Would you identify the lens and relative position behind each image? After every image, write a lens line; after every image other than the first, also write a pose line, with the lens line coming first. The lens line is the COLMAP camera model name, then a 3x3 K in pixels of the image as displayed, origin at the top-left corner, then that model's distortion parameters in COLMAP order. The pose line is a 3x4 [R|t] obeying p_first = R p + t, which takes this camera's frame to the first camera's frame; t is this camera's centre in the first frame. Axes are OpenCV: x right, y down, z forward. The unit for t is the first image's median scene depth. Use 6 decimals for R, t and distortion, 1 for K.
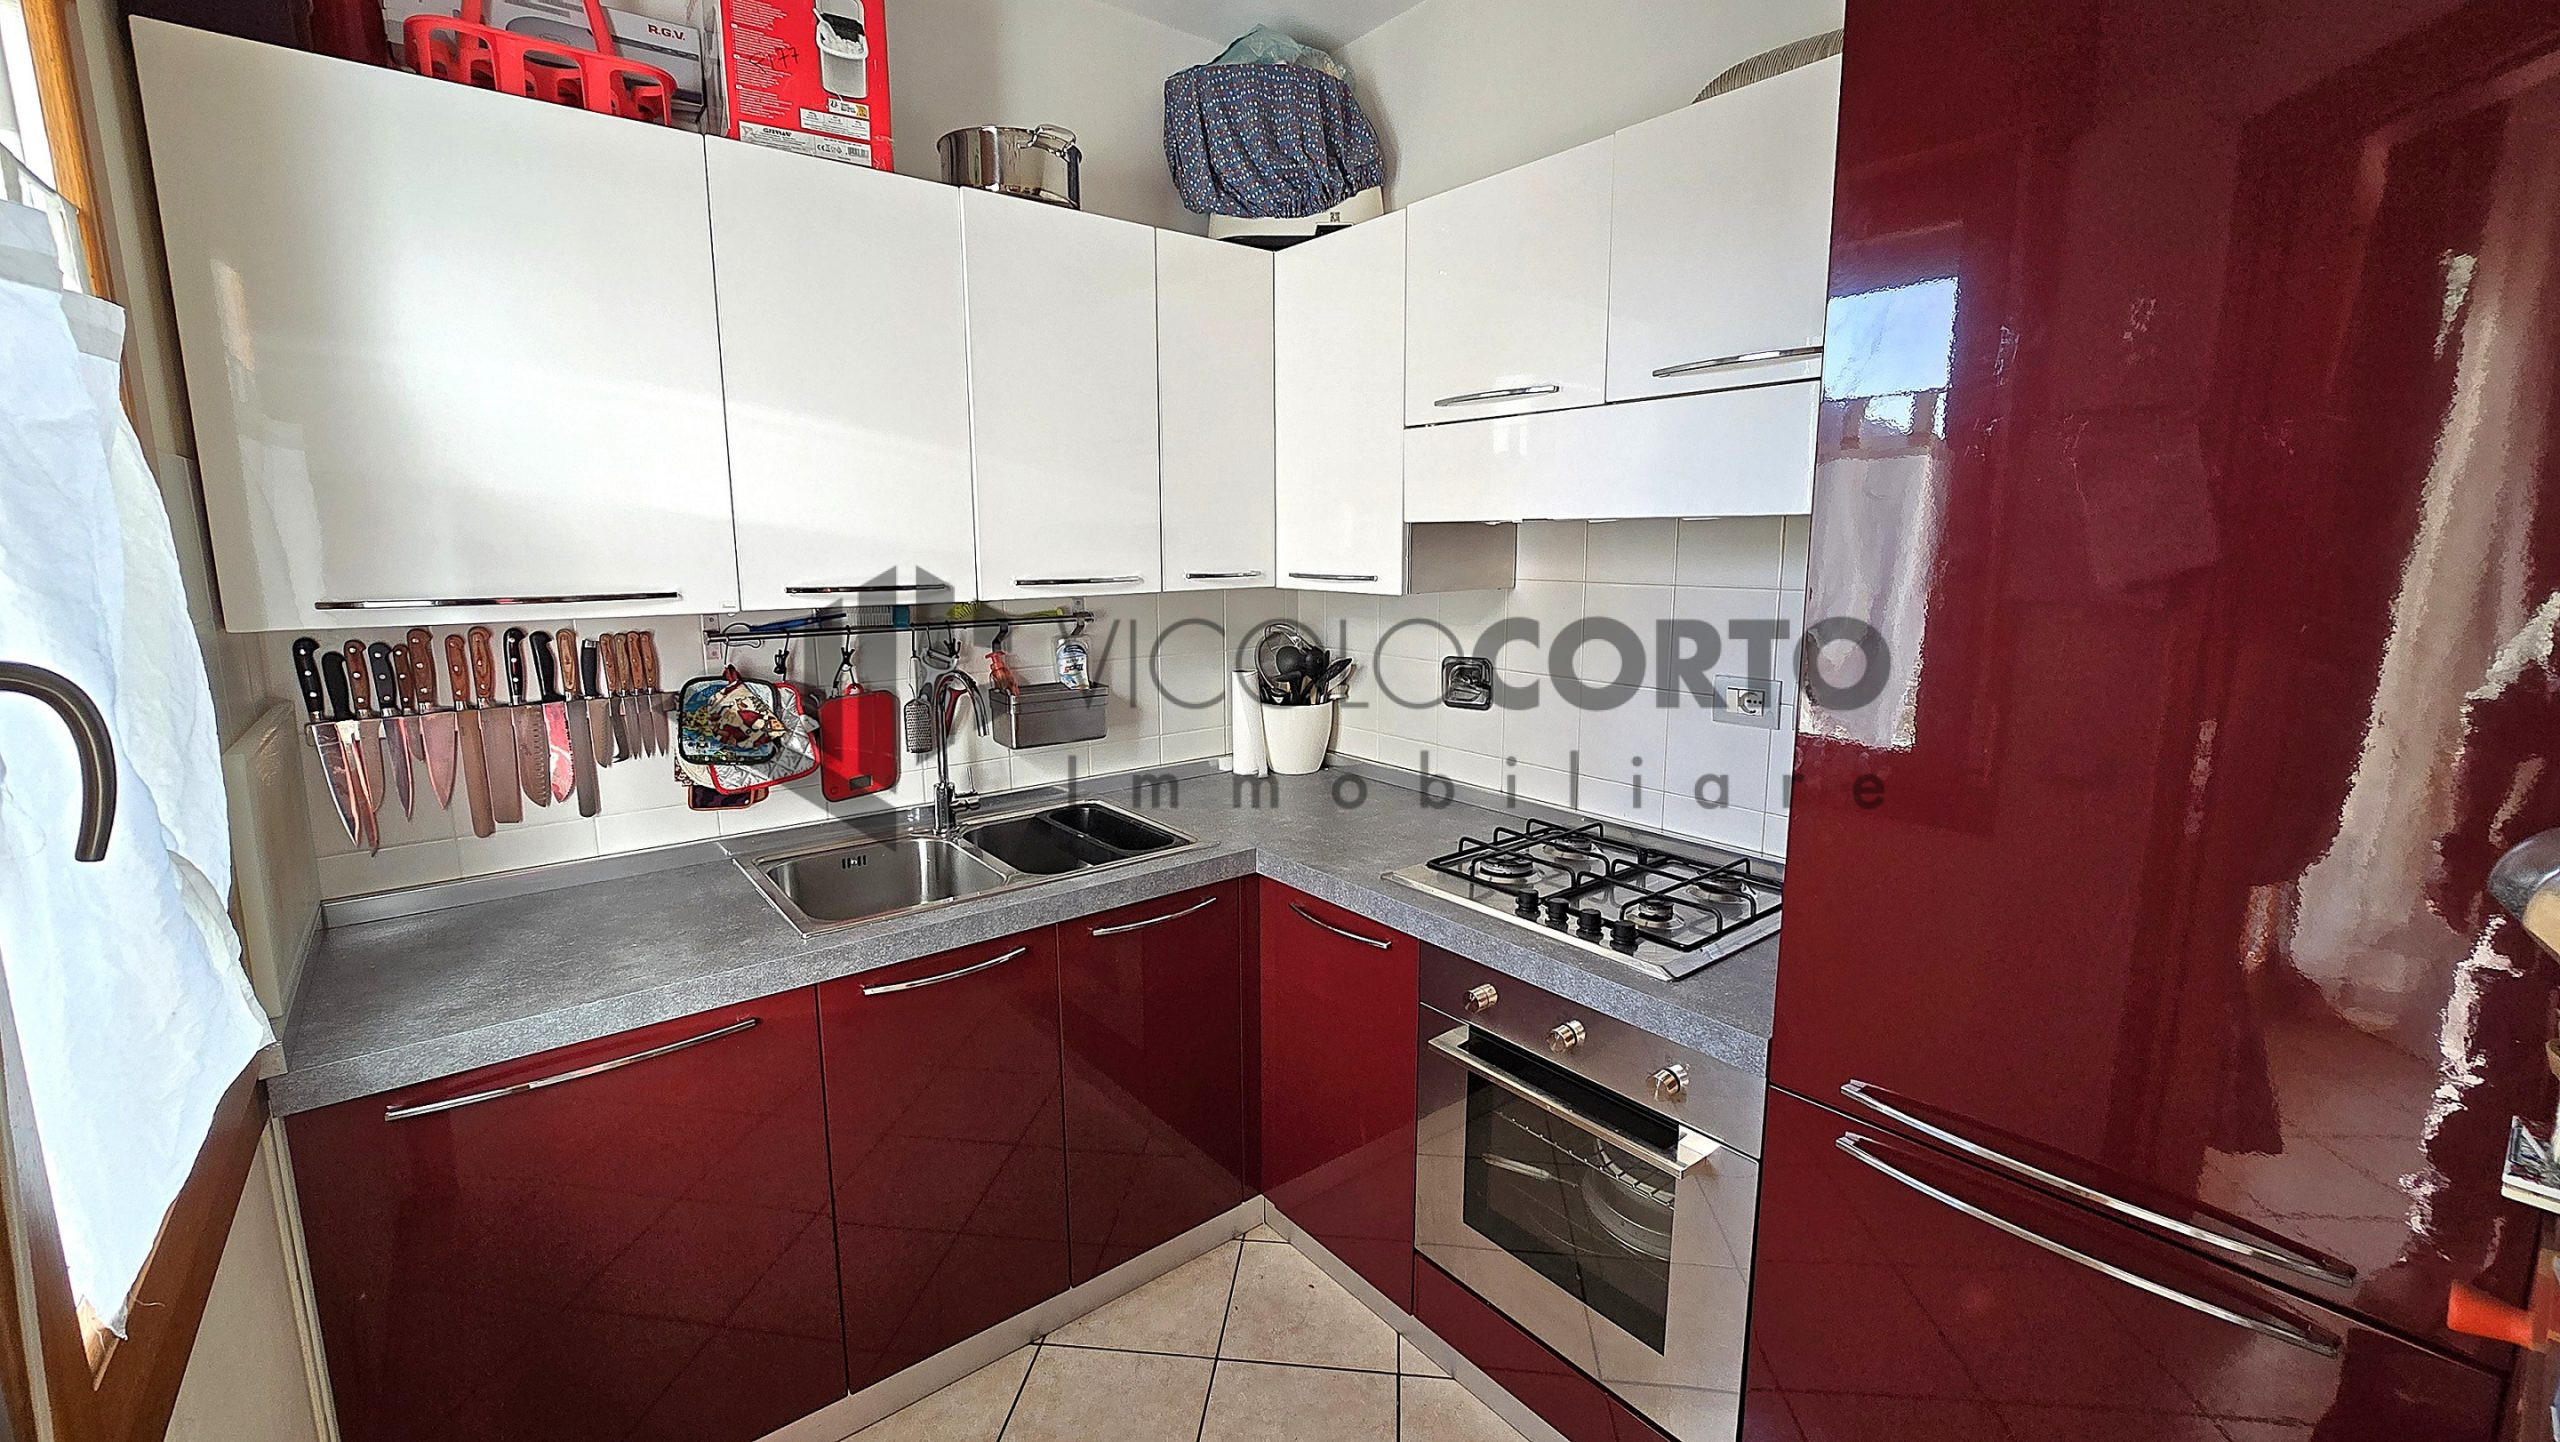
lens RADIAL K [[1047.6, 0, 1278.8], [0, 1047.6, 706.6], [0, 0, 1]] dist [-0.009706, 0.003566]
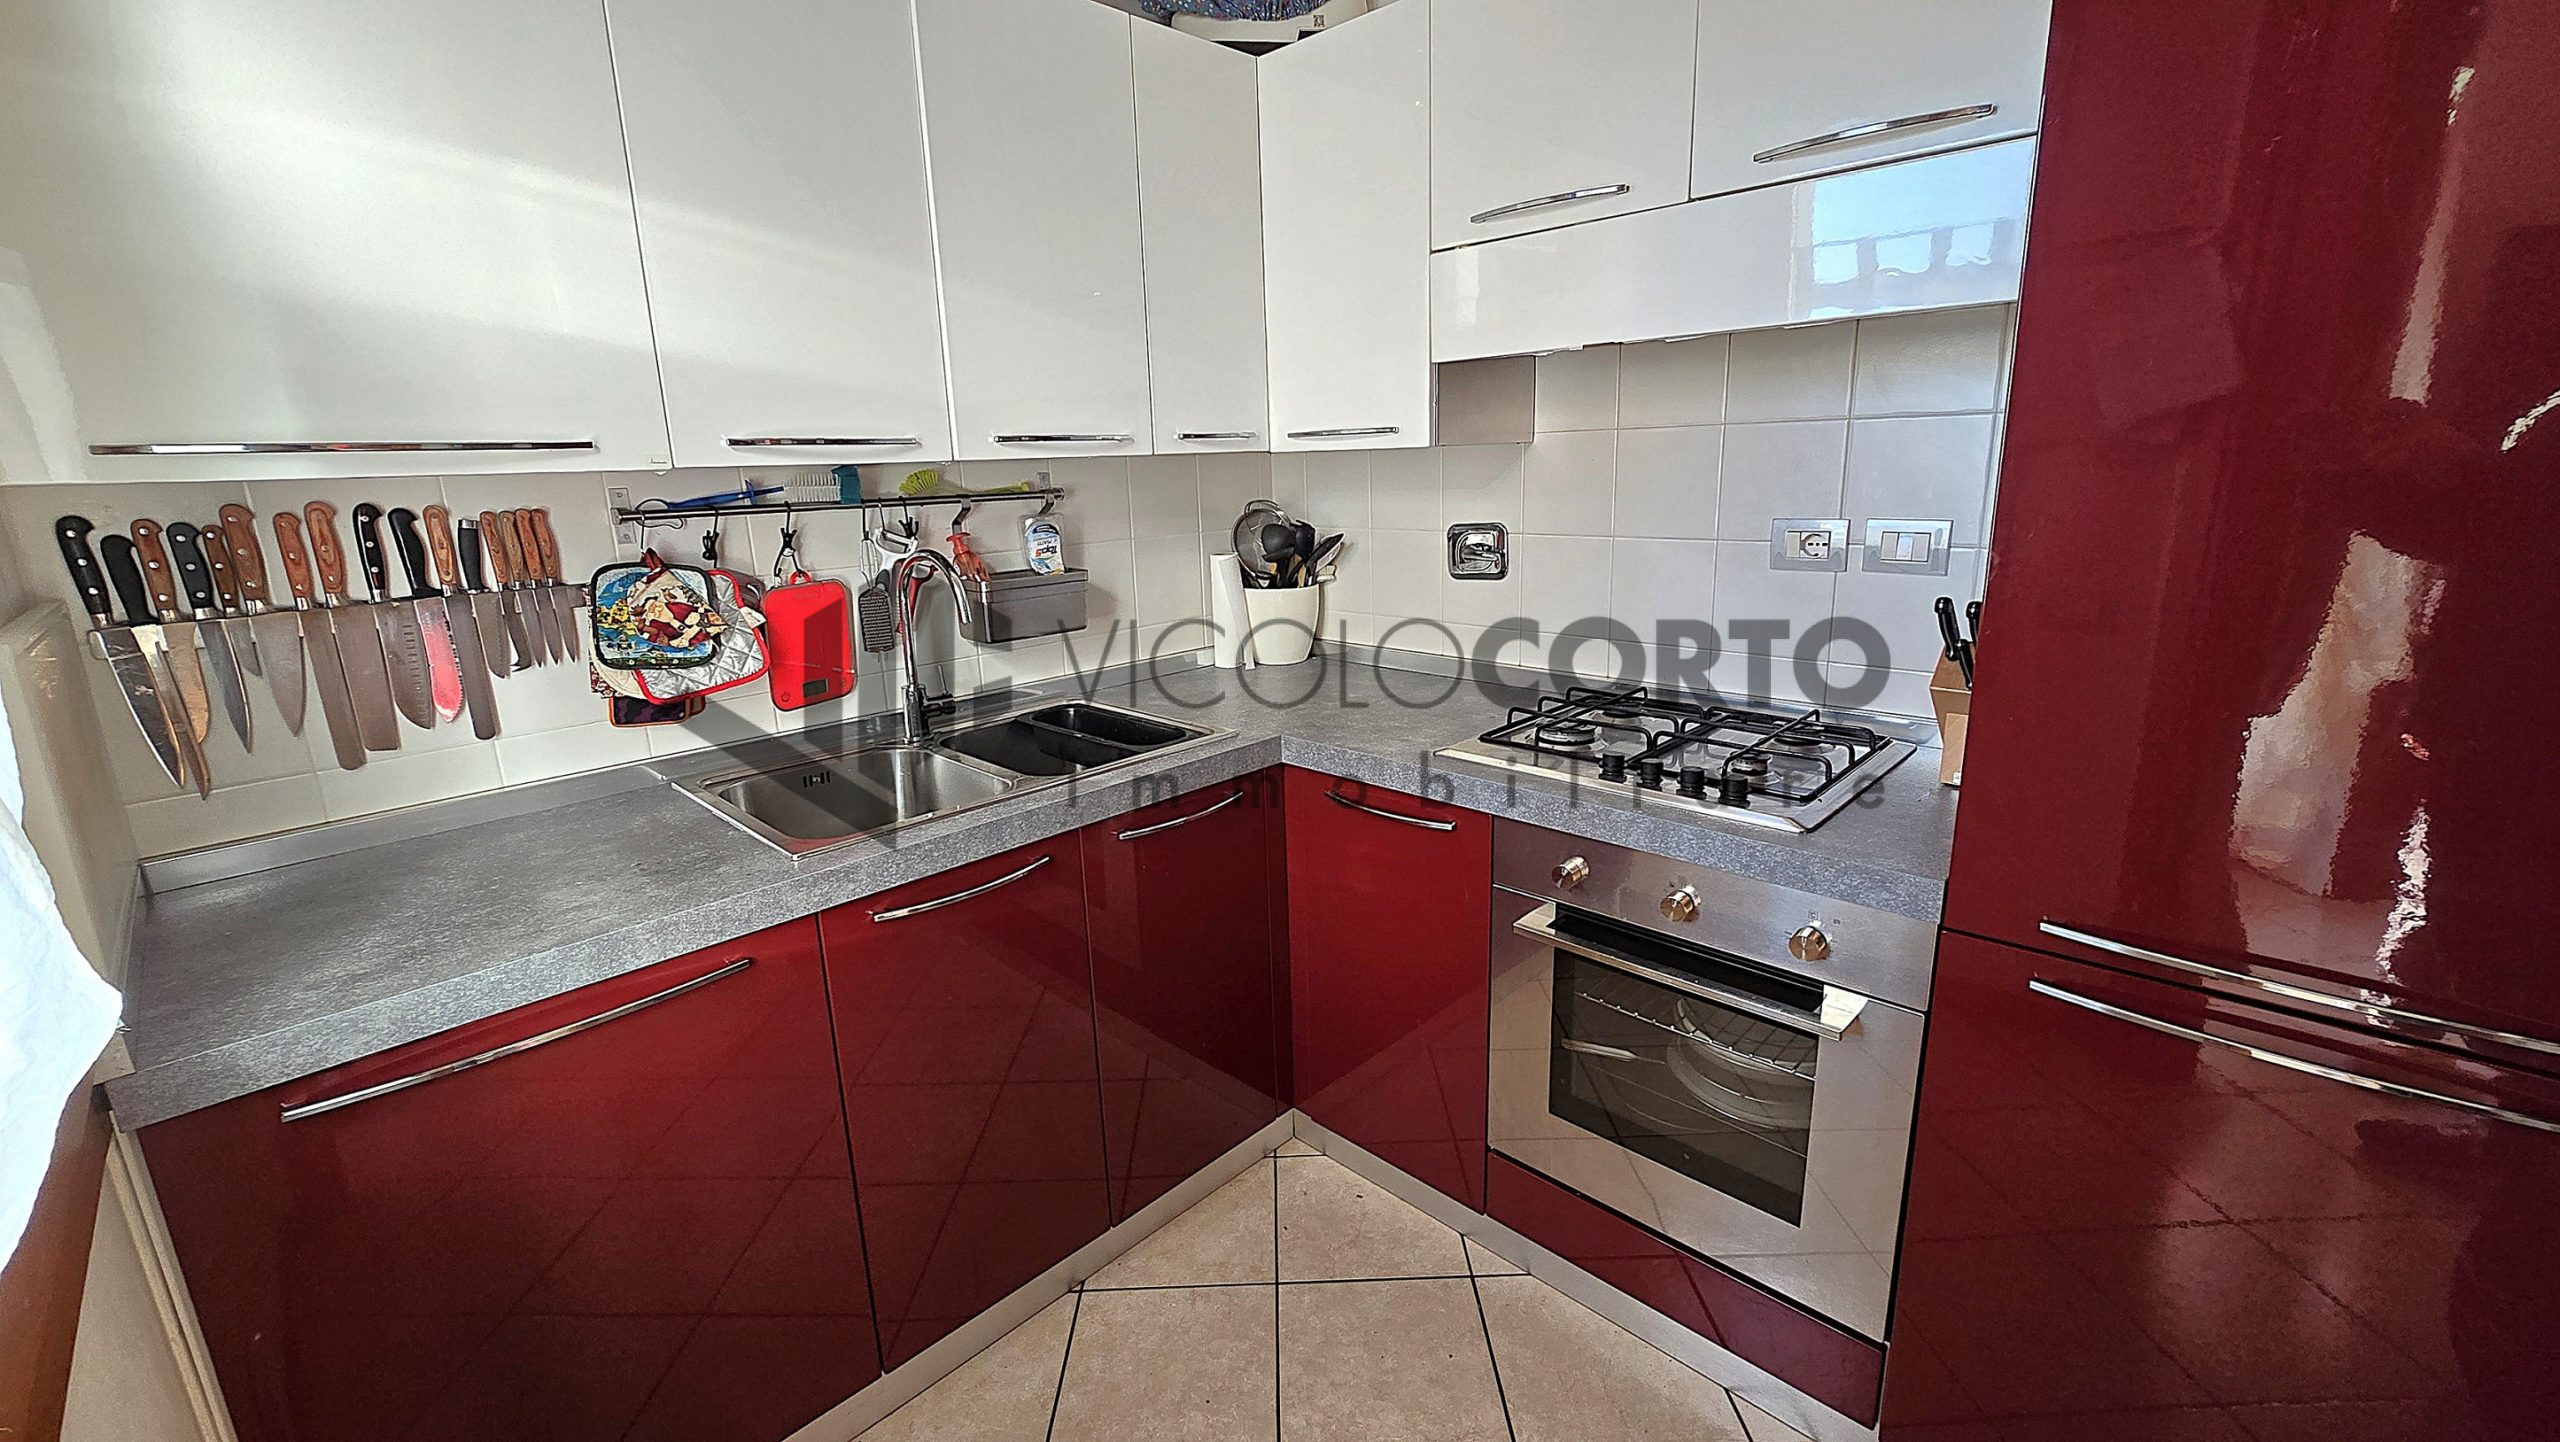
lens RADIAL K [[1047.6, 0, 1278.8], [0, 1047.6, 706.6], [0, 0, 1]] dist [-0.009706, 0.003566]
pose [[0.991777, -0.055596, 0.115275, -0.137248], [0.047472, 0.996270, 0.072065, 0.049587], [-0.118851, -0.066000, 0.990716, 0.118592]]
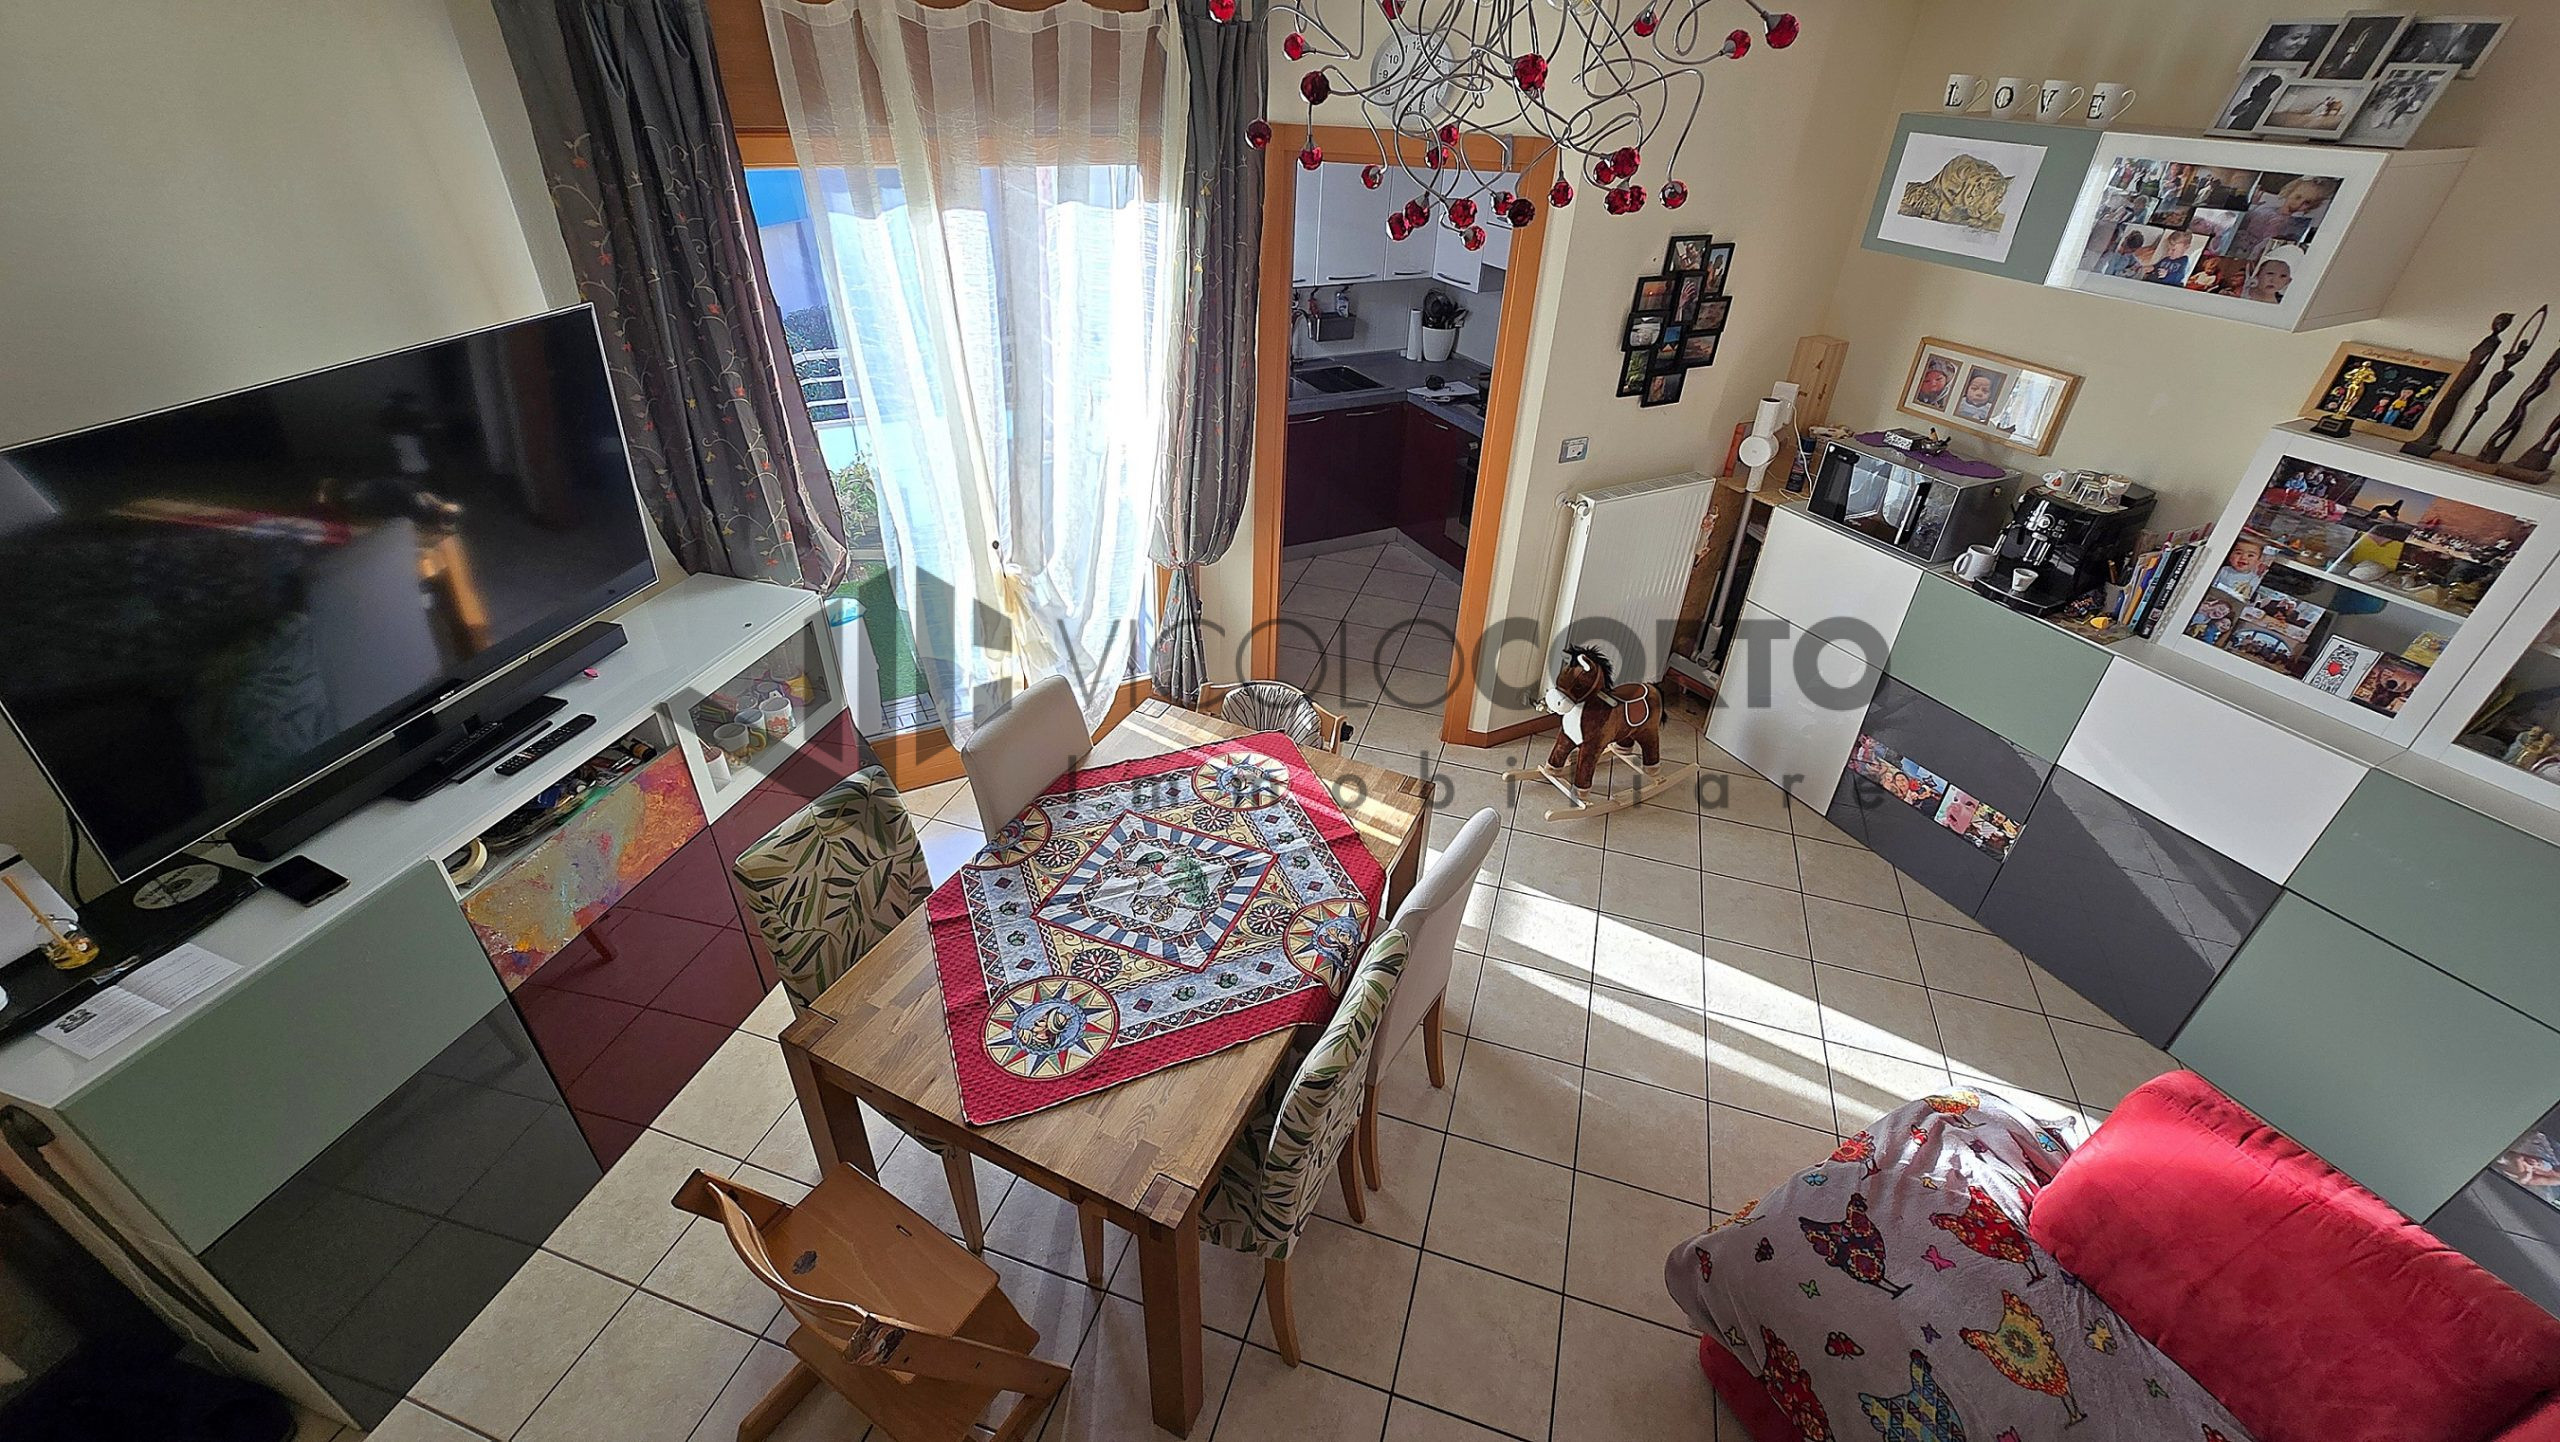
lens RADIAL K [[1047.6, 0, 1278.8], [0, 1047.6, 706.6], [0, 0, 1]] dist [-0.009706, 0.003566]
pose [[0.980476, 0.133408, -0.144460, 0.156209], [-0.063670, 0.910462, 0.408663, -0.214900], [0.186045, -0.391486, 0.901180, -1.884533]]
